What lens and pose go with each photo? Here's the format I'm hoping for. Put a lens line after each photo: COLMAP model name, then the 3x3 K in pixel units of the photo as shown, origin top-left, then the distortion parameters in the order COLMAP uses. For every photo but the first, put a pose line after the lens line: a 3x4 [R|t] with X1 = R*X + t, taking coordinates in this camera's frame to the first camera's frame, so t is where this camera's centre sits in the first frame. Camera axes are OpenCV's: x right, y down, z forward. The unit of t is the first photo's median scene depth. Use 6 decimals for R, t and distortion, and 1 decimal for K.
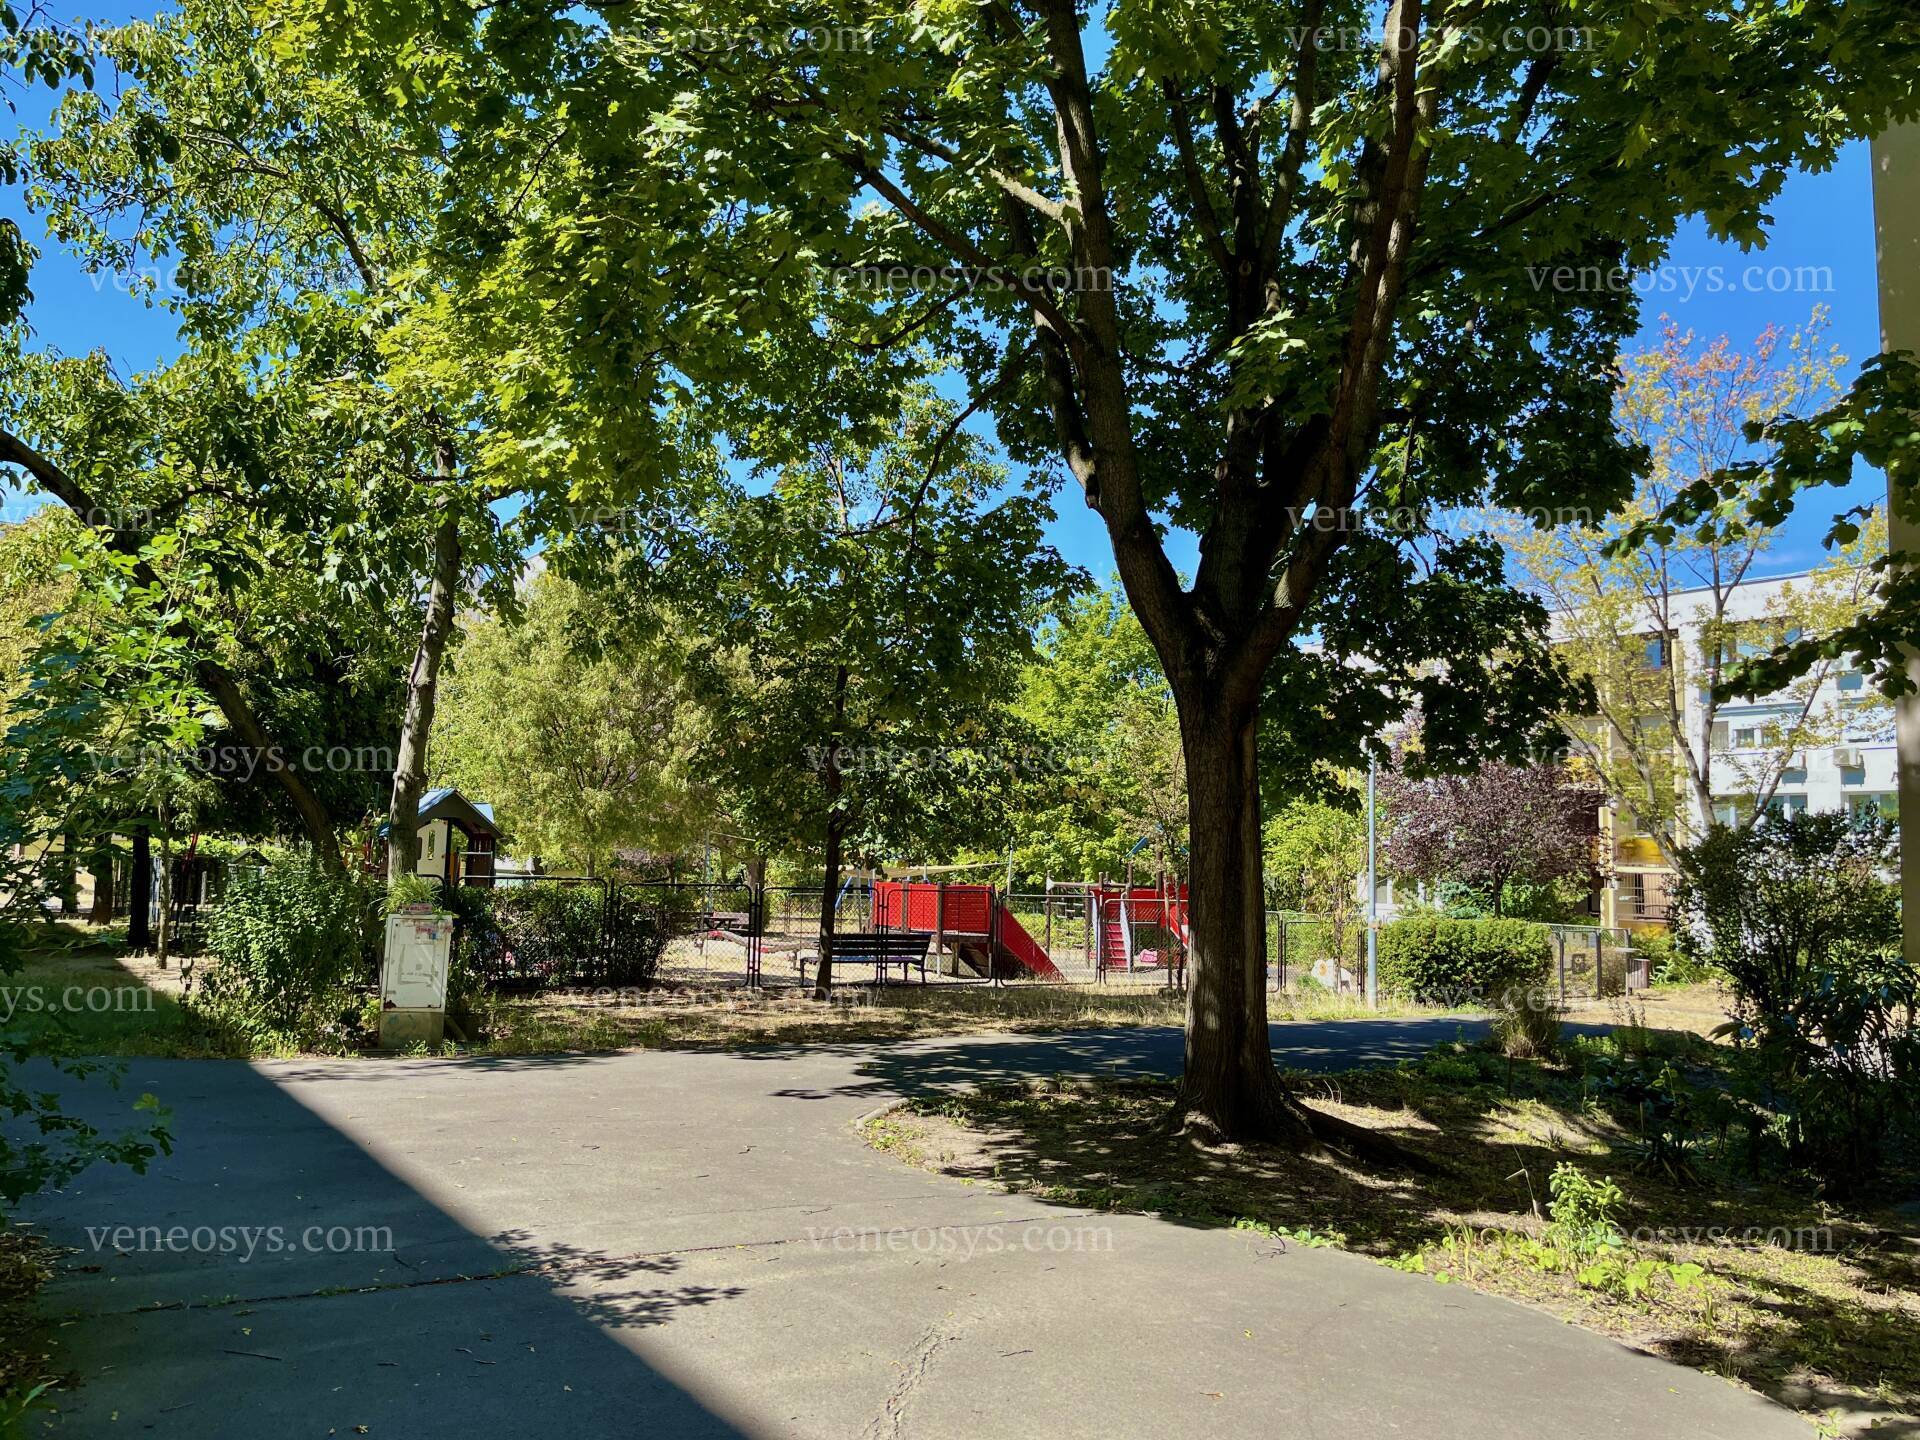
lens RADIAL K [[1433.6, 0, 960.0], [0, 1433.6, 720.0], [0, 0, 1]] dist [0.067452, -0.105323]
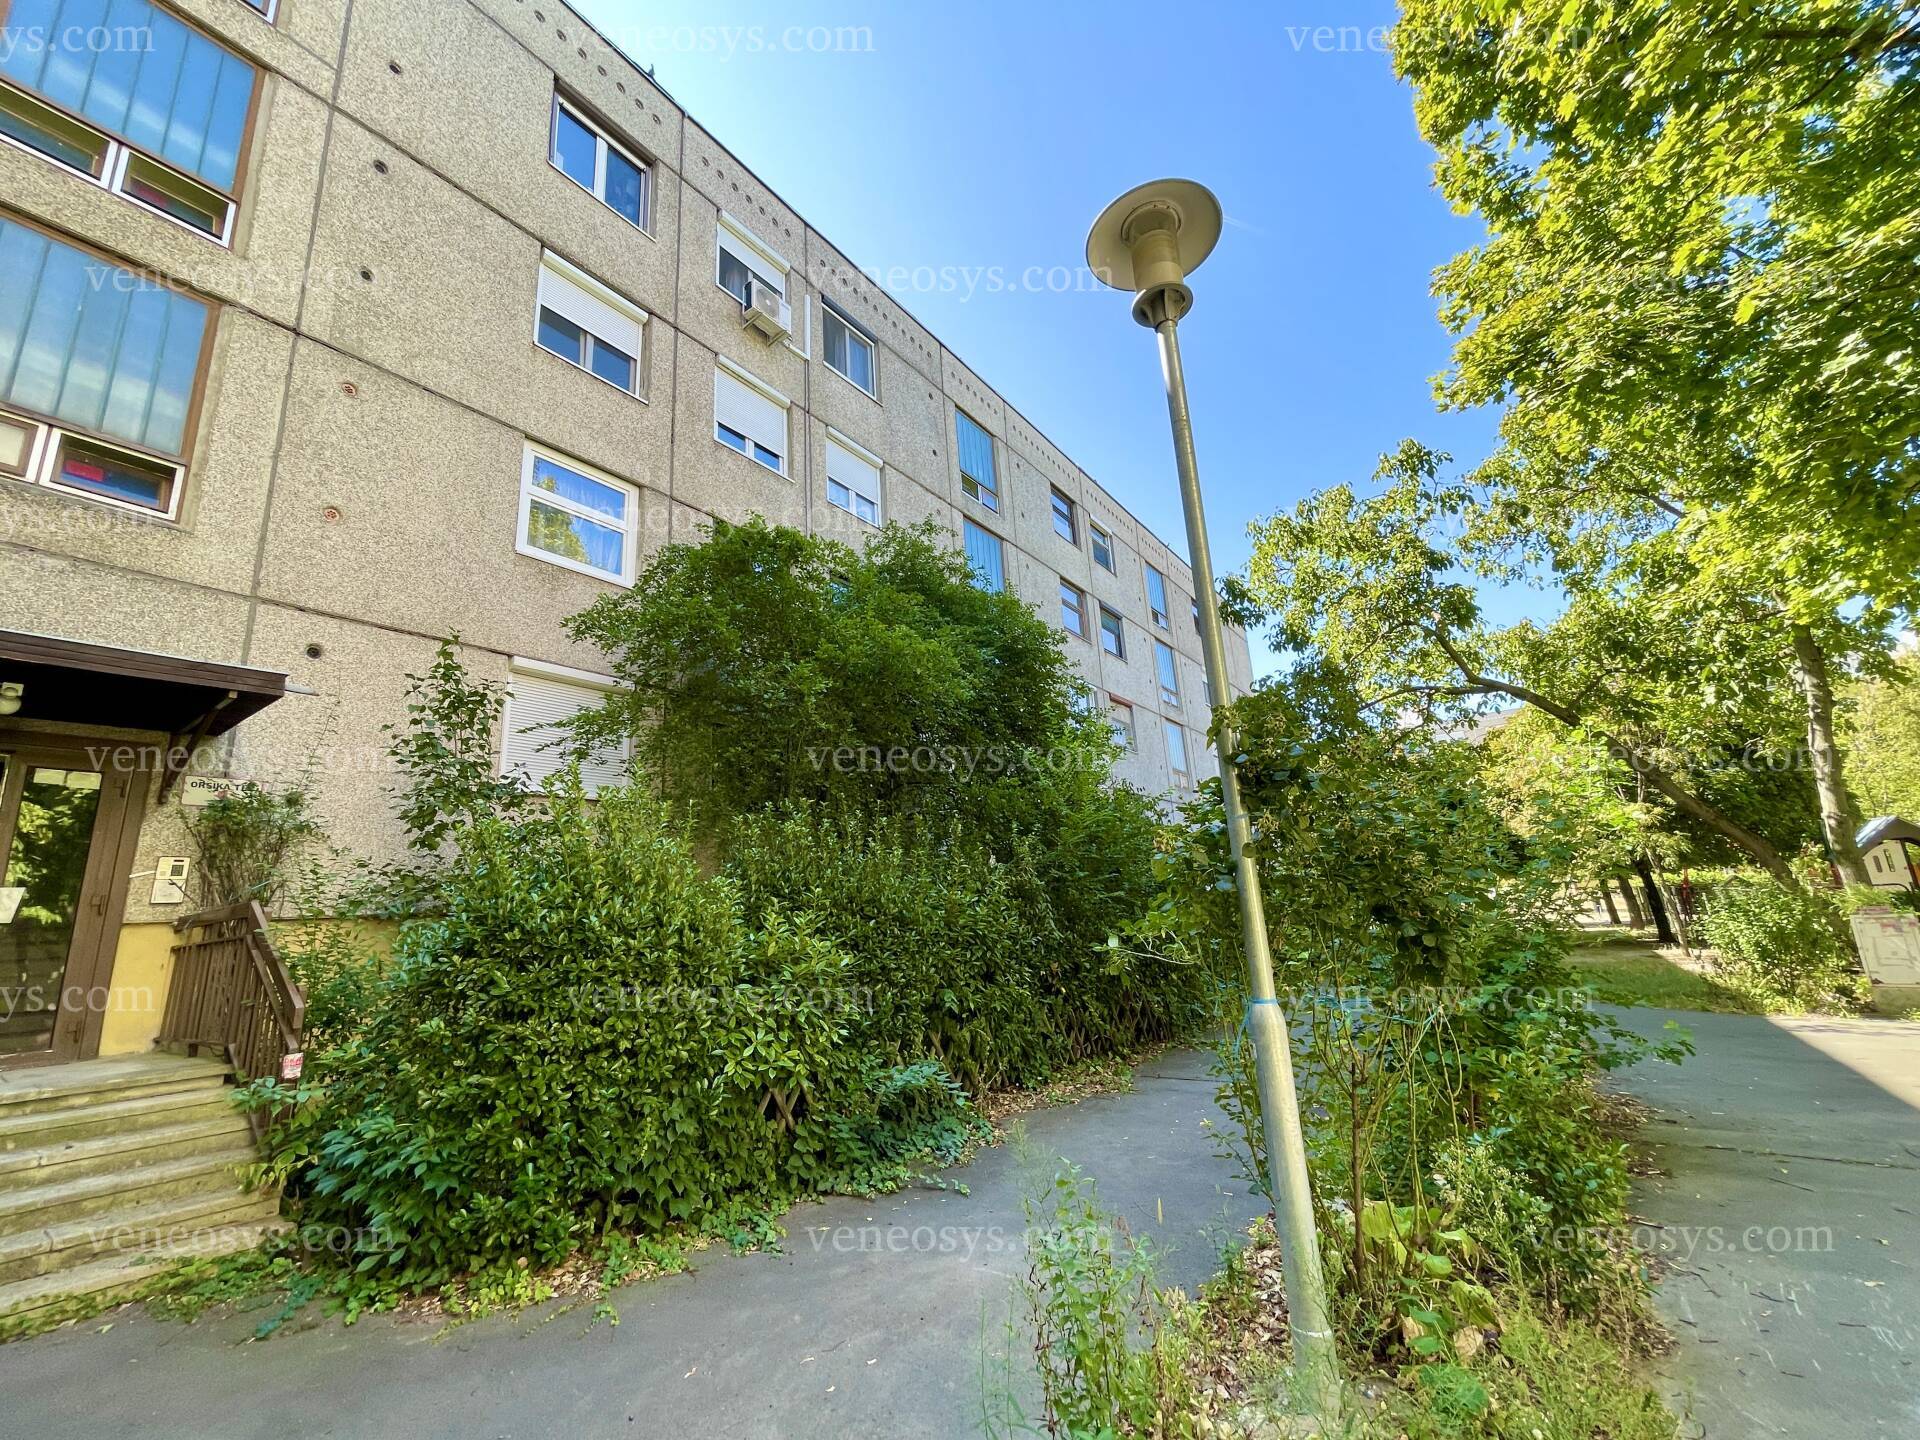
lens RADIAL K [[797.4, 0, 960.0], [0, 797.4, 720.0], [0, 0, 1]] dist [0.000369, 0.000352]
pose [[0.336927, -0.270558, -0.901819, 0.066868], [0.158918, 0.960422, -0.228767, -0.009097], [0.928022, -0.066238, 0.366589, -0.080324]]
